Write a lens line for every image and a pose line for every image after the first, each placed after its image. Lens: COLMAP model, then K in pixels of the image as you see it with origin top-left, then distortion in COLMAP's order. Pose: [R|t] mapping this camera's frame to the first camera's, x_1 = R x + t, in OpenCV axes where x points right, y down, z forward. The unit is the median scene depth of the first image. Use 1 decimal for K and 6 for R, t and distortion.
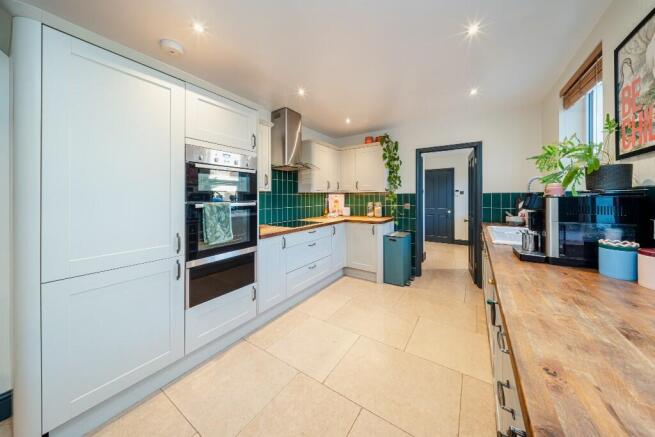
lens RADIAL K [[213.3, 0, 334.5], [0, 213.3, 195.8], [0, 0, 1]] dist [0.000602, -0.000122]
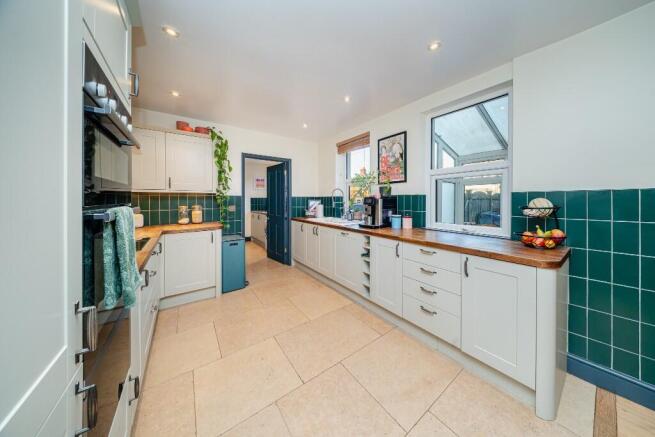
lens RADIAL K [[204.0, 0, 340.3], [0, 204.0, 199.5], [0, 0, 1]] dist [0.000892, 0.000013]
pose [[0.337465, 0.004842, 0.941326, -0.514032], [-0.005126, 0.999981, -0.003306, 0.010394], [-0.941324, -0.003709, 0.337484, 0.294410]]
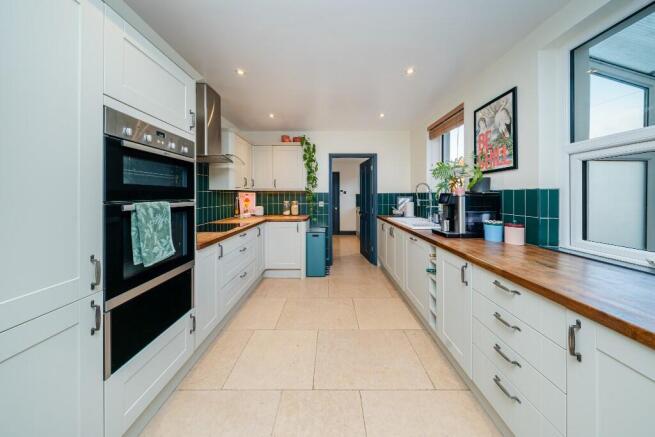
lens RADIAL K [[207.8, 0, 326.6], [0, 207.8, 195.4], [0, 0, 1]] dist [-0.000156, -0.000084]
pose [[0.845594, 0.005000, 0.533803, -0.288406], [-0.006309, 0.999980, 0.000627, 0.003661], [-0.533789, -0.003898, 0.845608, 0.101596]]
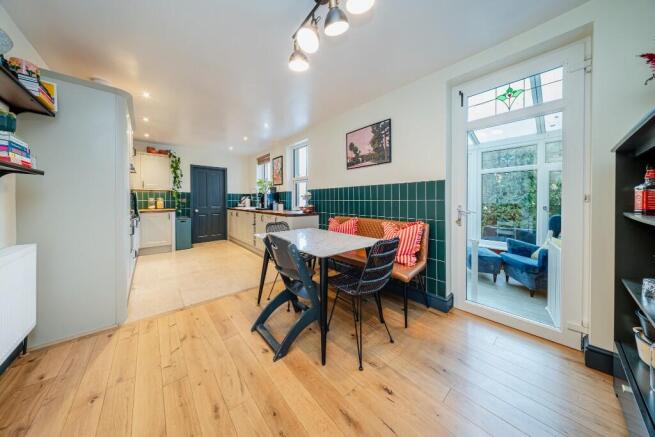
lens RADIAL K [[204.6, 0, 325.6], [0, 204.6, 201.1], [0, 0, 1]] dist [-0.000591, -0.000025]
pose [[0.287186, -0.002302, 0.957872, -1.060000], [-0.006124, 0.999972, 0.004239, 0.055096], [-0.957855, -0.007083, 0.287164, -0.543387]]
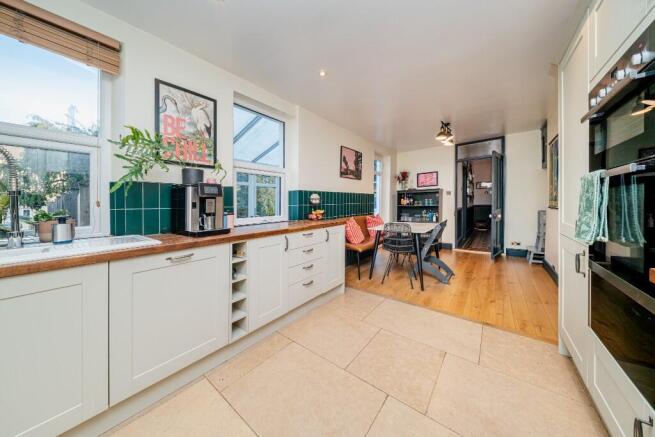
lens RADIAL K [[212.6, 0, 324.4], [0, 212.6, 204.9], [0, 0, 1]] dist [0.021633, 0.000022]
pose [[-0.994662, 0.009994, 0.102705, 0.059462], [0.010428, 0.999939, 0.003691, 0.055820], [-0.102662, 0.004742, -0.994705, 1.079613]]
